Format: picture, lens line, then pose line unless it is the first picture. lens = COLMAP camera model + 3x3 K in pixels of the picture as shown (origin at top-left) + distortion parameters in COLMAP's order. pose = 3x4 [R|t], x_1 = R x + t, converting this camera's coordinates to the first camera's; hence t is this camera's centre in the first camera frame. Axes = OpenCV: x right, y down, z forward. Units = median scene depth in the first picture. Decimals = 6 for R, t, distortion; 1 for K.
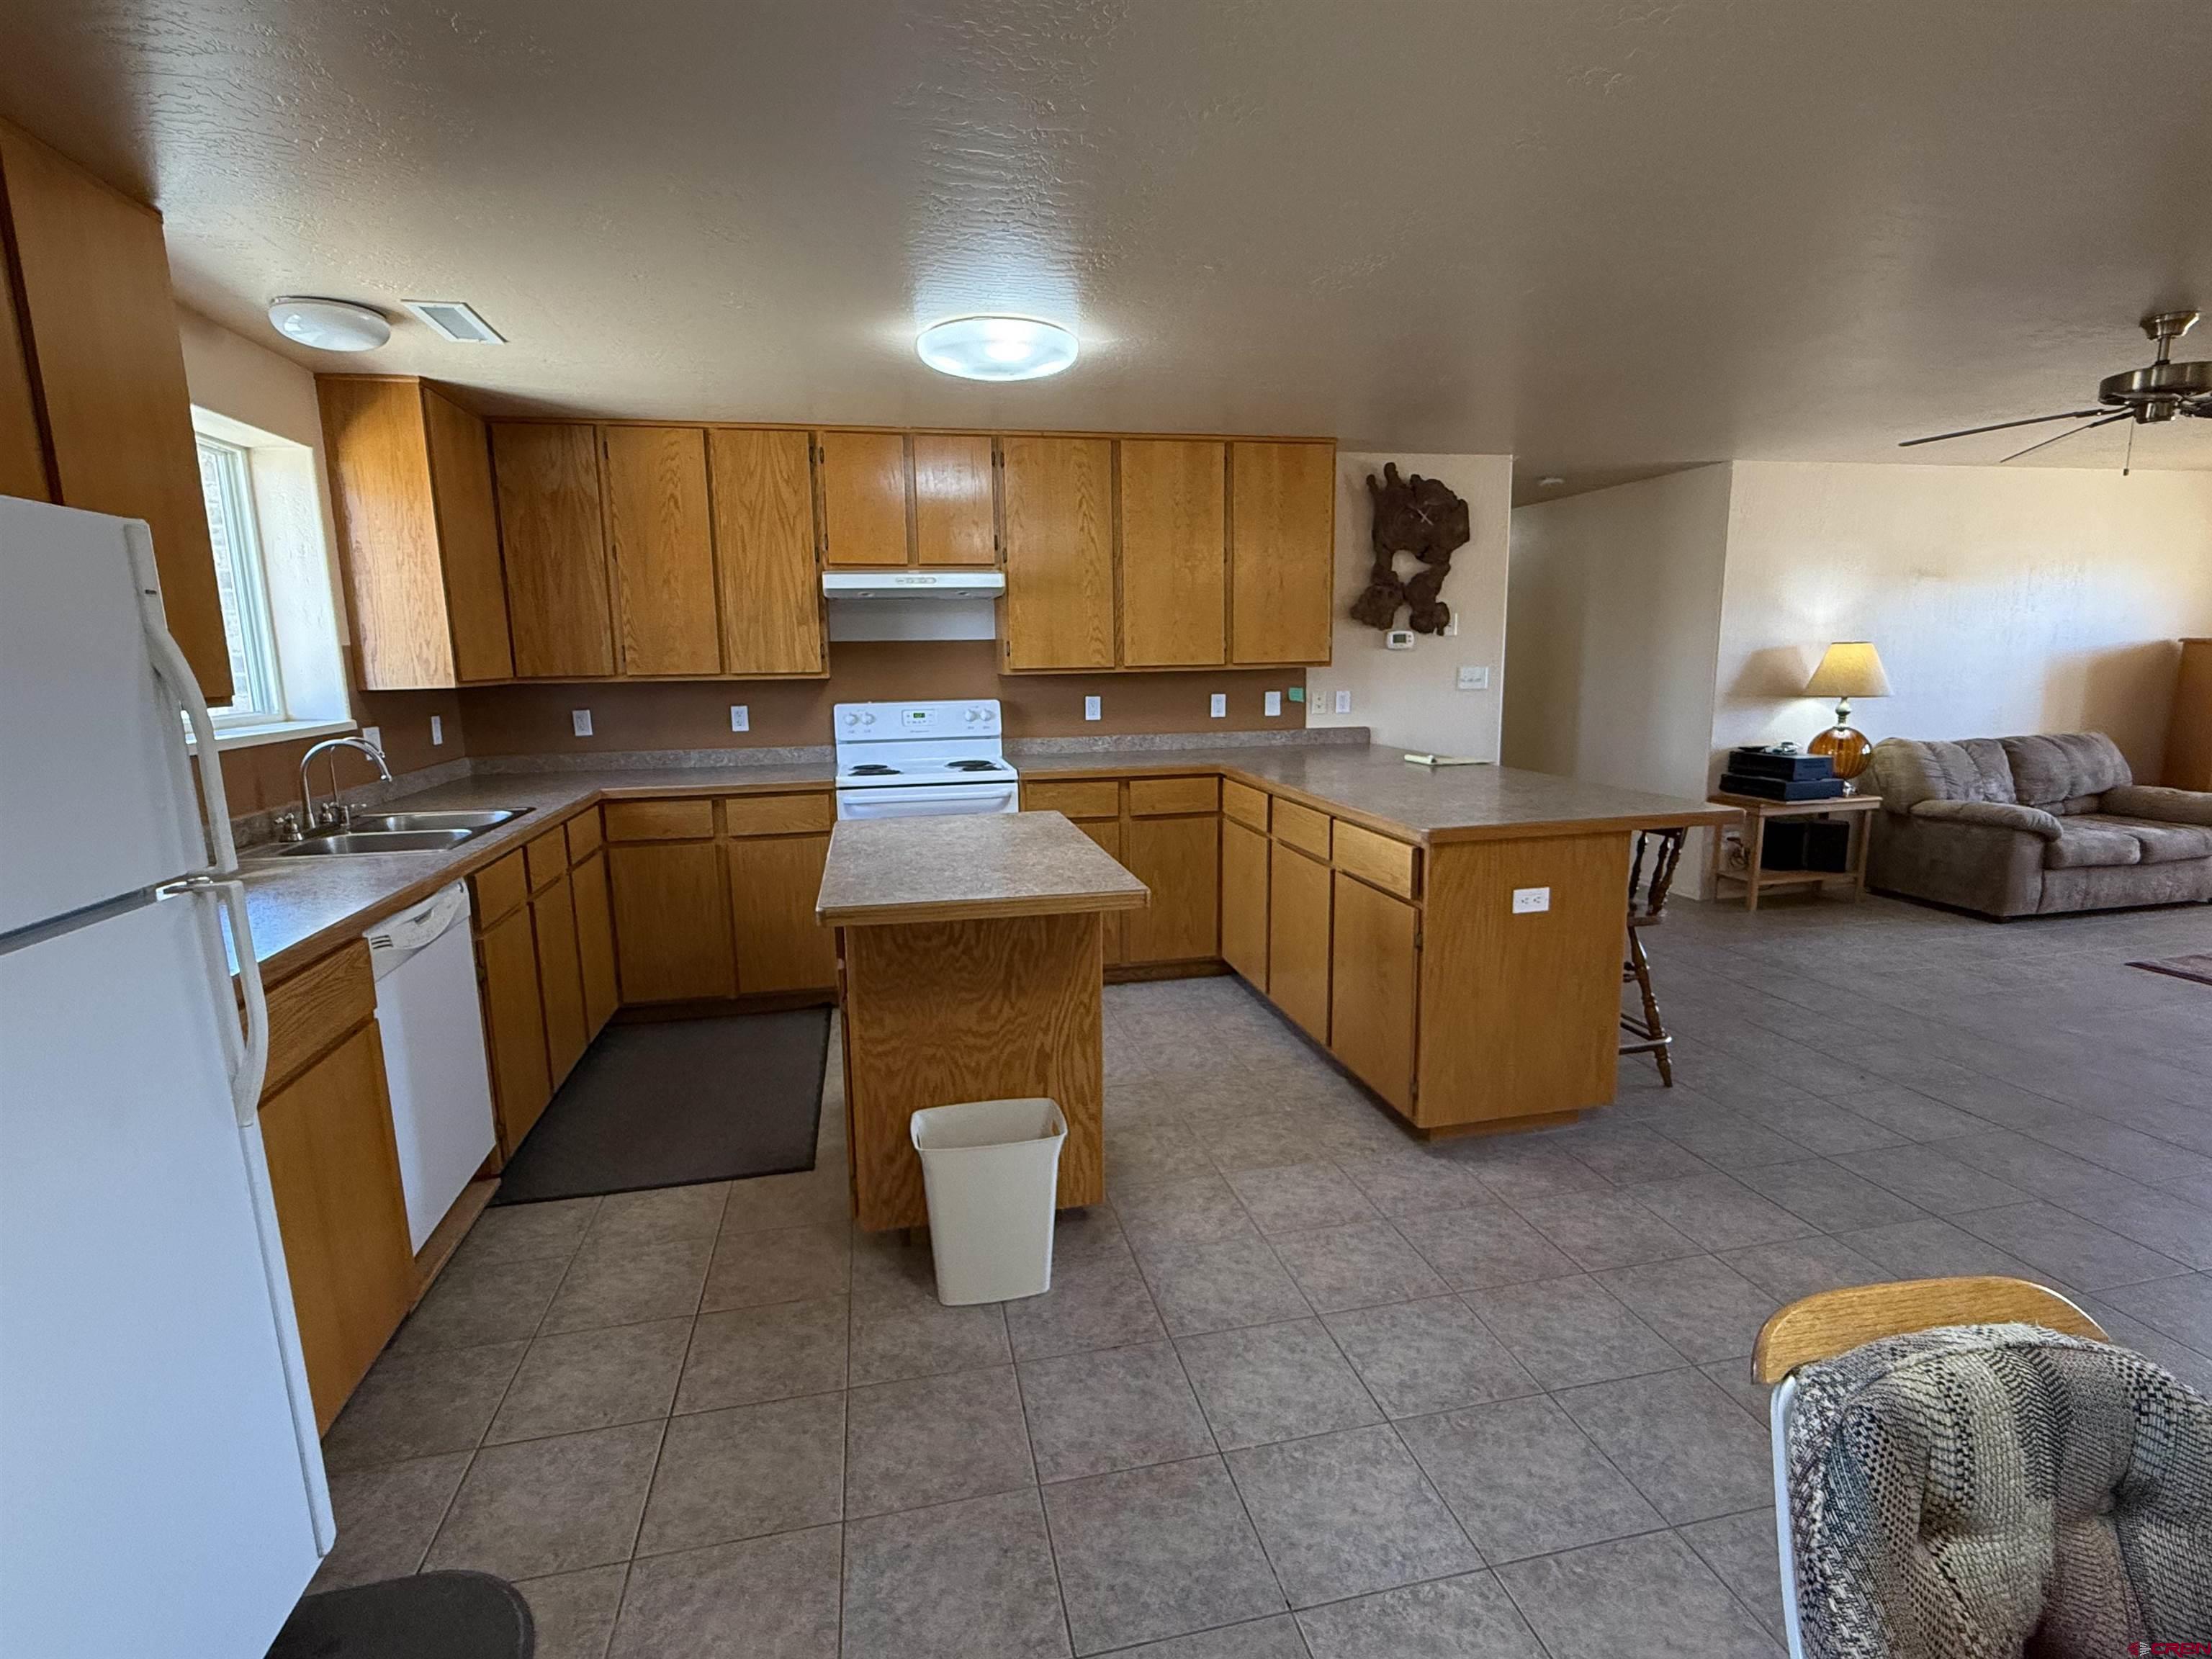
lens RADIAL K [[1058.8, 0, 1107.2], [0, 1058.8, 831.5], [0, 0, 1]] dist [0.003691, -0.001921]
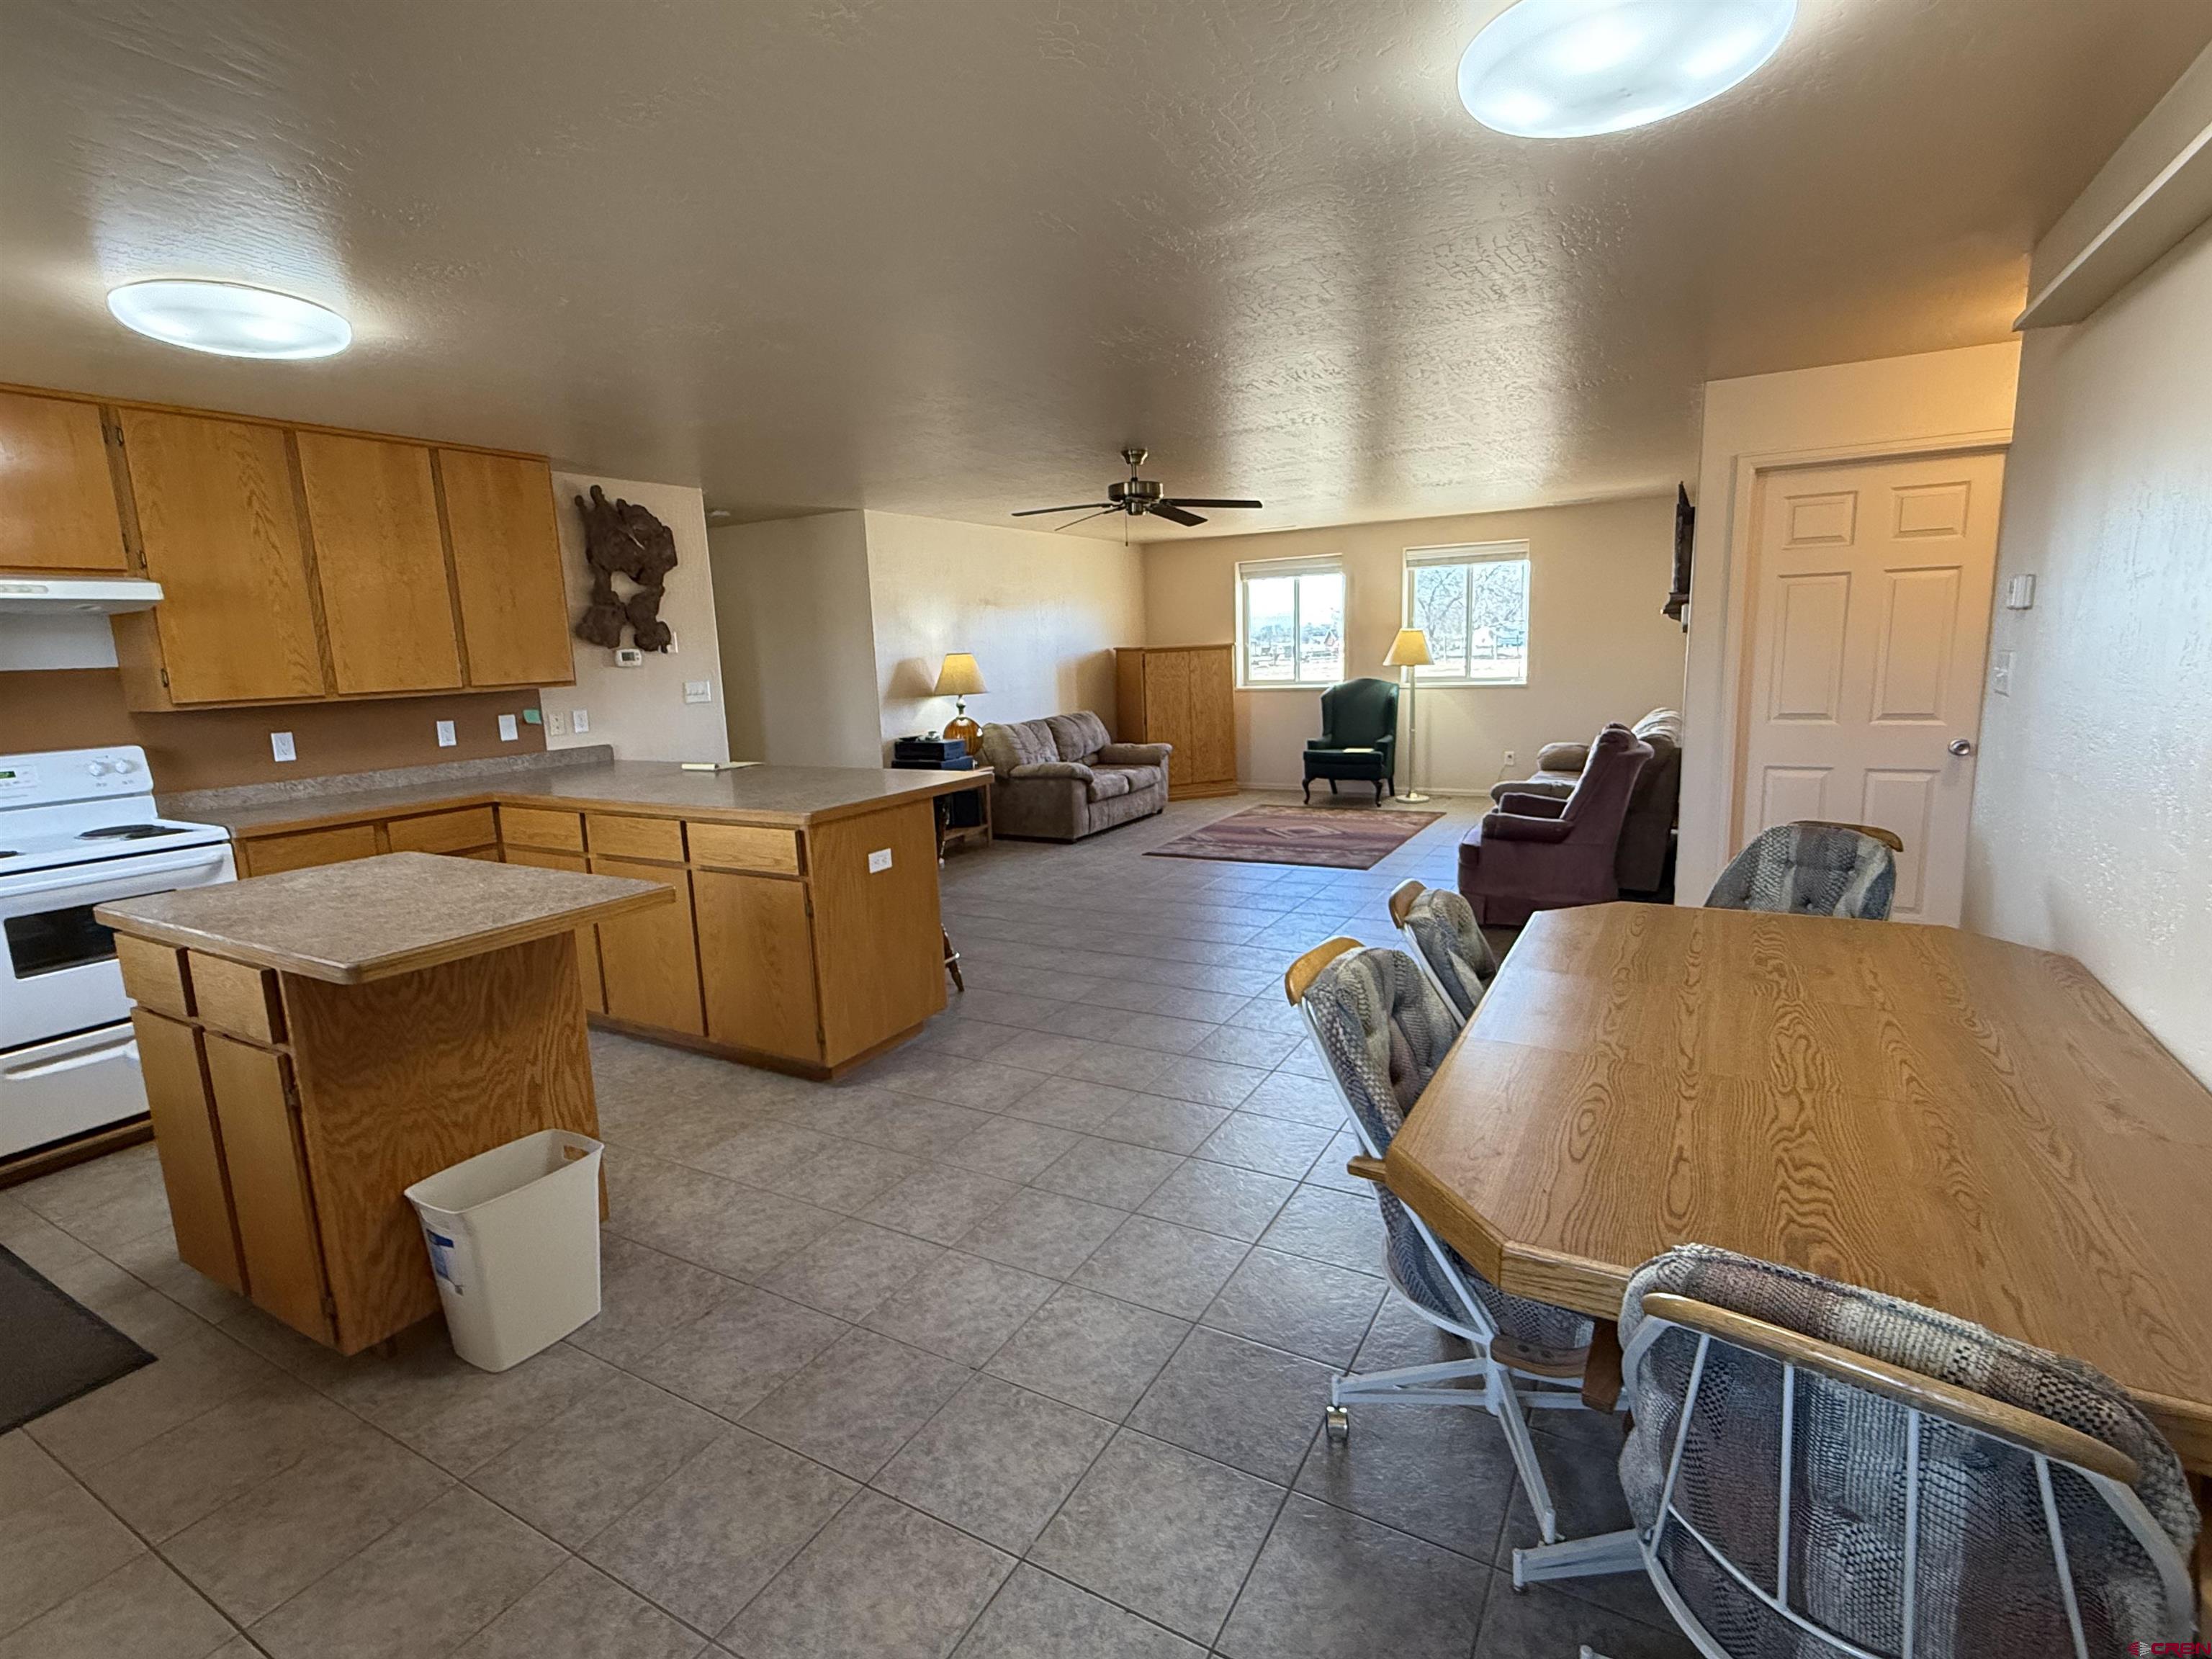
lens RADIAL K [[1058.8, 0, 1104.4], [0, 1058.8, 828.7], [0, 0, 1]] dist [0.003691, -0.001921]
pose [[0.672271, -0.137234, 0.727474, -0.226456], [0.152090, 0.987309, 0.045702, 0.007718], [-0.724514, 0.079918, 0.684612, -0.033792]]
